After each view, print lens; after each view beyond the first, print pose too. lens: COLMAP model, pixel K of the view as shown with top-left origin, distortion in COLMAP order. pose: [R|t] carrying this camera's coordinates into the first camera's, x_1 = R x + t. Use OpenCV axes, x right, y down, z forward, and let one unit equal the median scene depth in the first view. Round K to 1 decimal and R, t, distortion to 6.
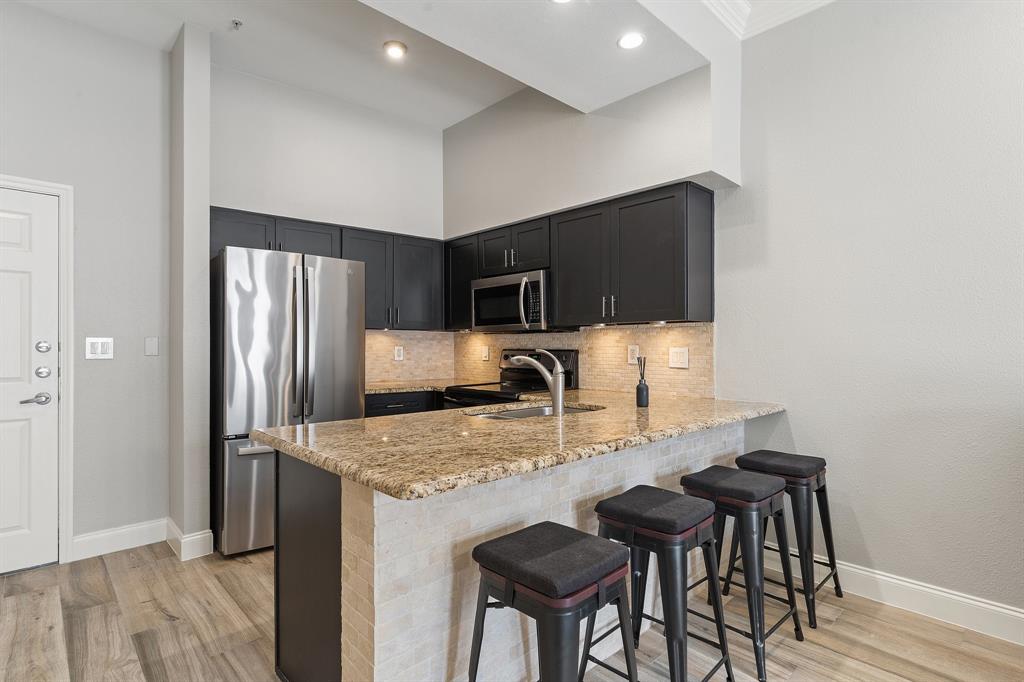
lens RADIAL K [[505.9, 0, 502.2], [0, 505.9, 340.5], [0, 0, 1]] dist [0.000894, 0.000012]
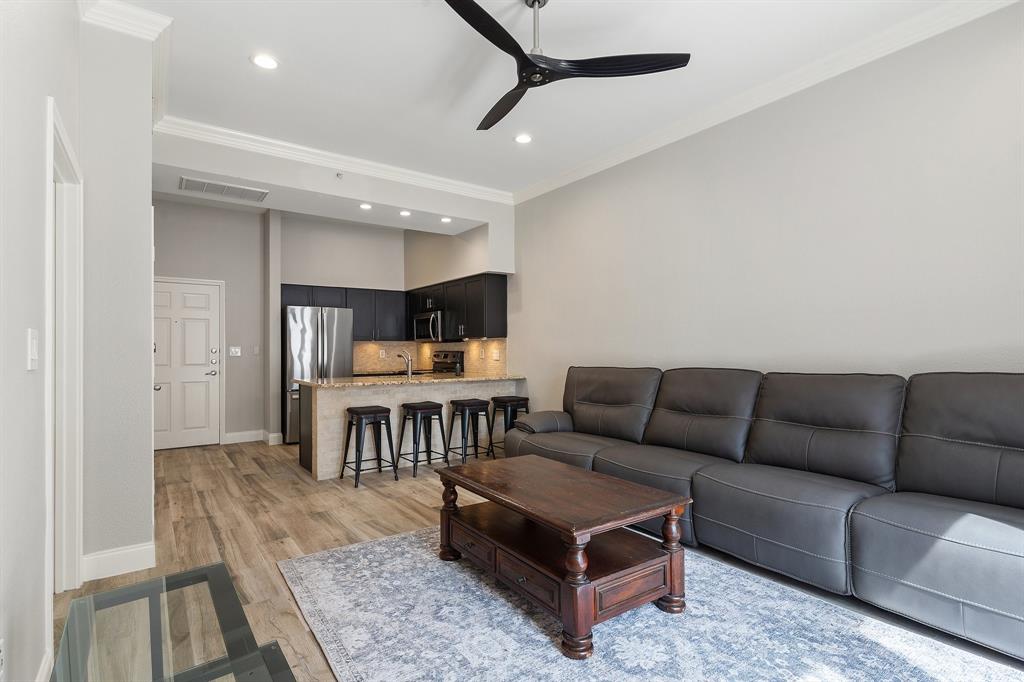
lens RADIAL K [[491.8, 0, 507.4], [0, 491.8, 344.9], [0, 0, 1]] dist [0.001136, -0.000106]
pose [[0.993102, -0.006146, -0.117096, 0.600543], [0.006384, 0.999978, 0.001652, -0.009250], [0.117083, -0.002388, 0.993119, -0.929002]]
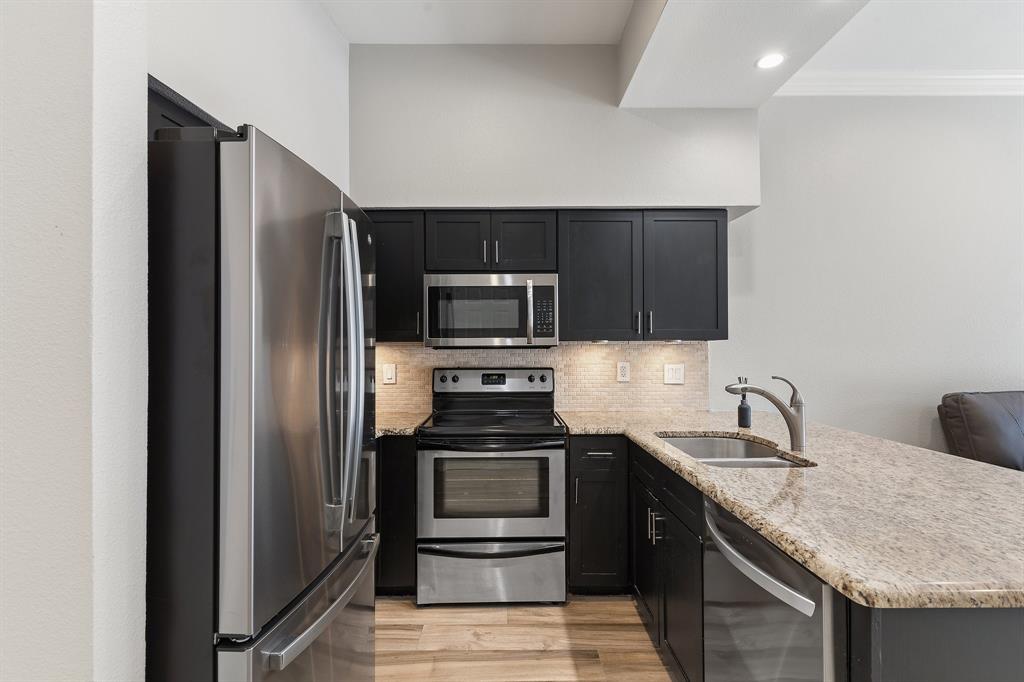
lens RADIAL K [[491.8, 0, 507.4], [0, 491.8, 344.9], [0, 0, 1]] dist [0.001136, -0.000106]
pose [[0.683680, 0.004694, 0.729767, -0.594381], [-0.004656, 0.999987, -0.002071, -0.021281], [-0.729767, -0.001982, 0.683693, 0.536657]]
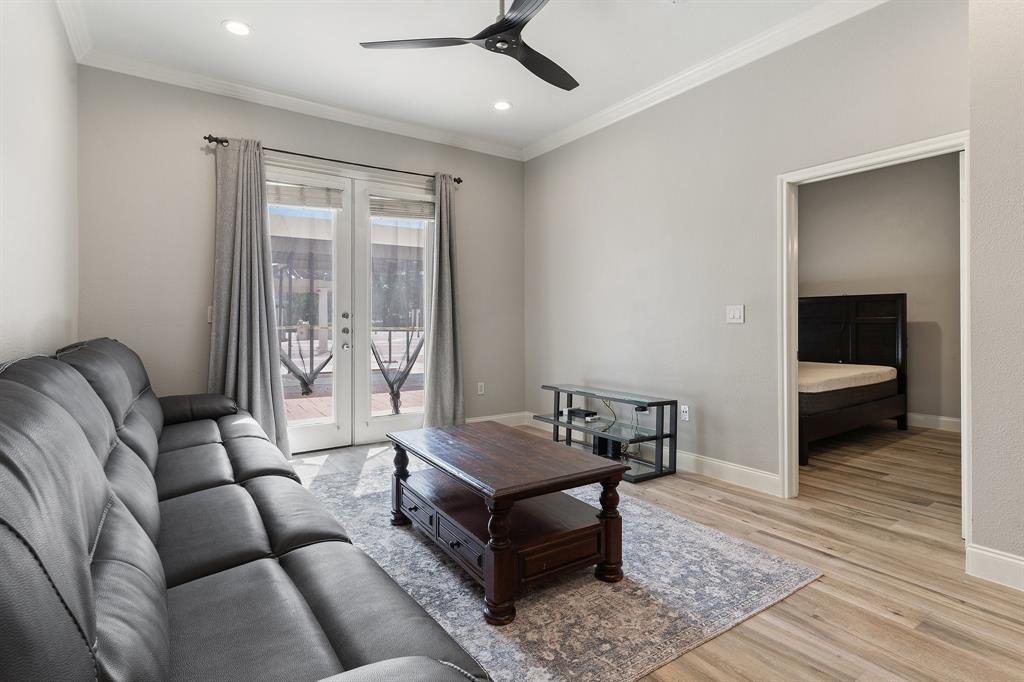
lens RADIAL K [[499.3, 0, 508.4], [0, 499.3, 321.1], [0, 0, 1]] dist [0.000356, 0.000122]
pose [[-0.989560, 0.003906, 0.144068, 0.432626], [0.002603, 0.999954, -0.009234, 0.019779], [-0.144097, -0.008762, -0.989525, 0.630220]]
